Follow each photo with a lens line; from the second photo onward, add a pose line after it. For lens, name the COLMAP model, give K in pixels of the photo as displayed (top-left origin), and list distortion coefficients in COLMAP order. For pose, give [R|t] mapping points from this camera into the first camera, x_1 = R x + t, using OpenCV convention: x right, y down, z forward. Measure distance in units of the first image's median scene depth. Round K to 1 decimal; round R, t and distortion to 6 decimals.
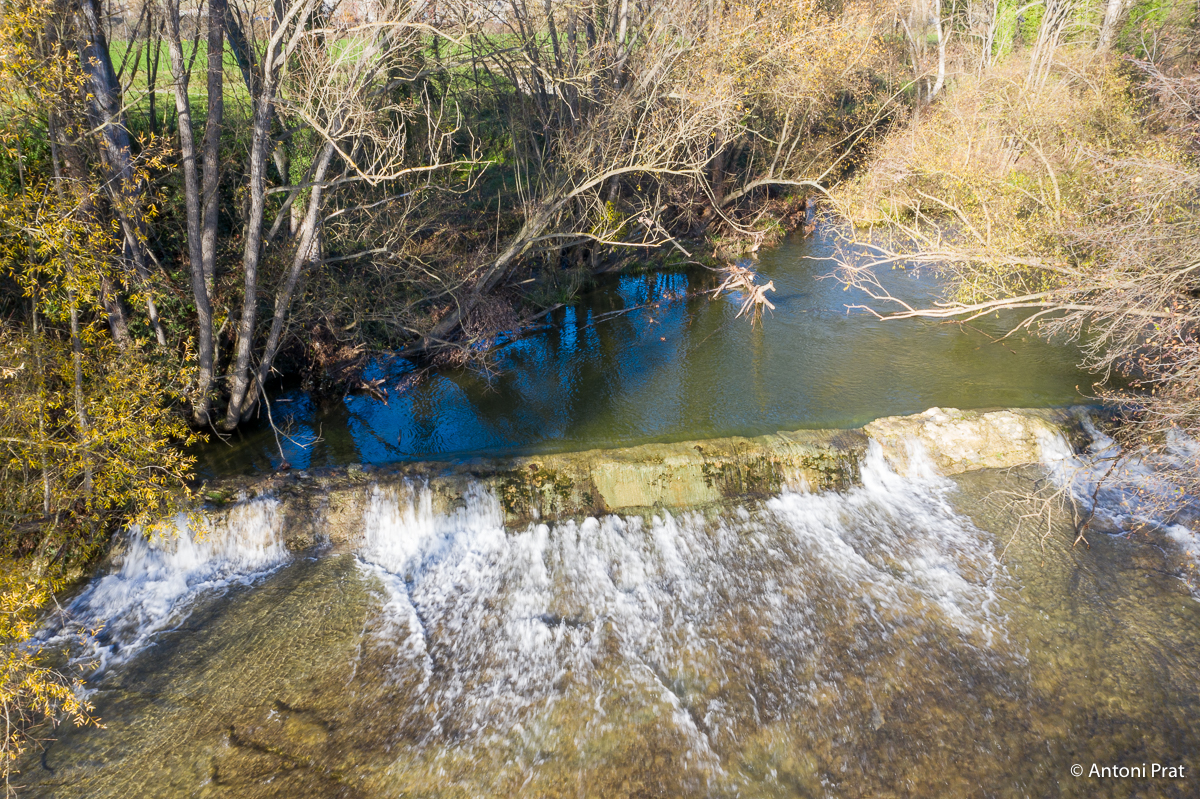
lens RADIAL K [[940.2, 0, 593.3], [0, 940.2, 405.1], [0, 0, 1]] dist [-0.015410, 0.000064]
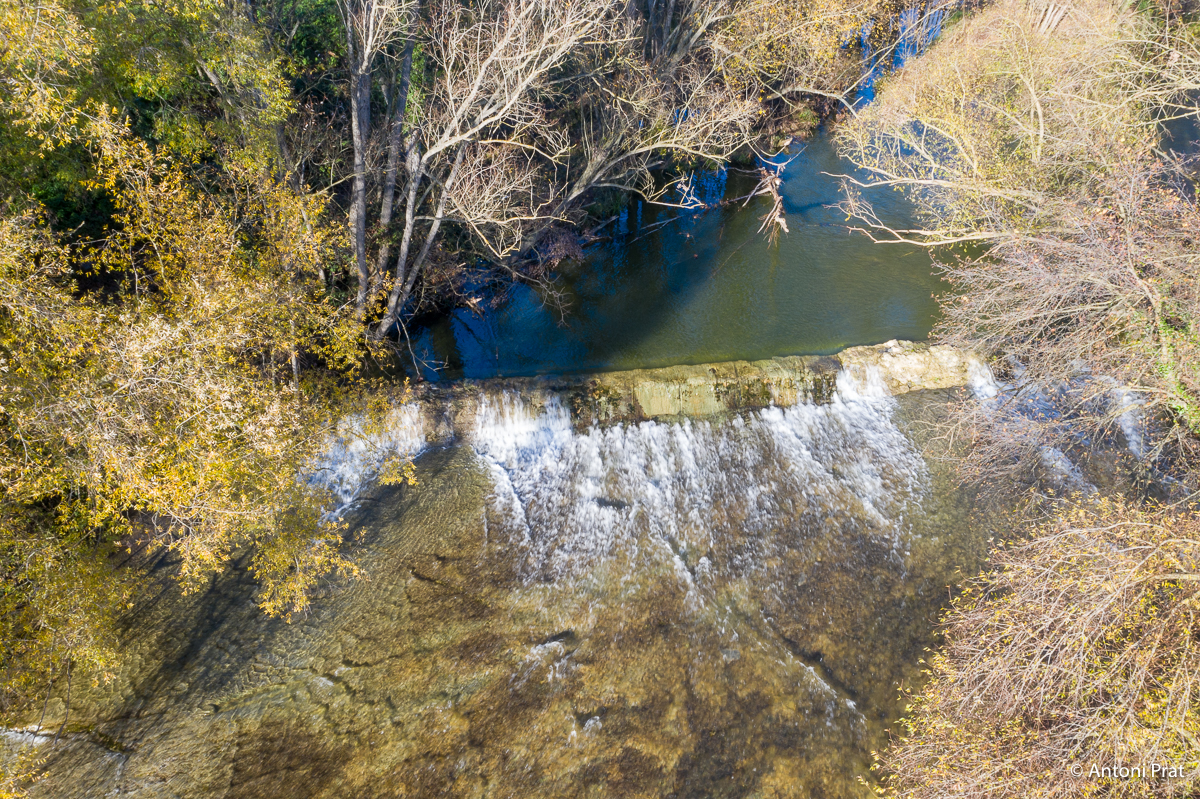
lens RADIAL K [[940.2, 0, 593.3], [0, 940.2, 405.1], [0, 0, 1]] dist [-0.015410, 0.000064]
pose [[0.998266, 0.031912, -0.049467, 0.006861], [-0.019578, 0.972456, 0.232261, -0.228699], [0.055517, -0.230890, 0.971395, -0.374377]]
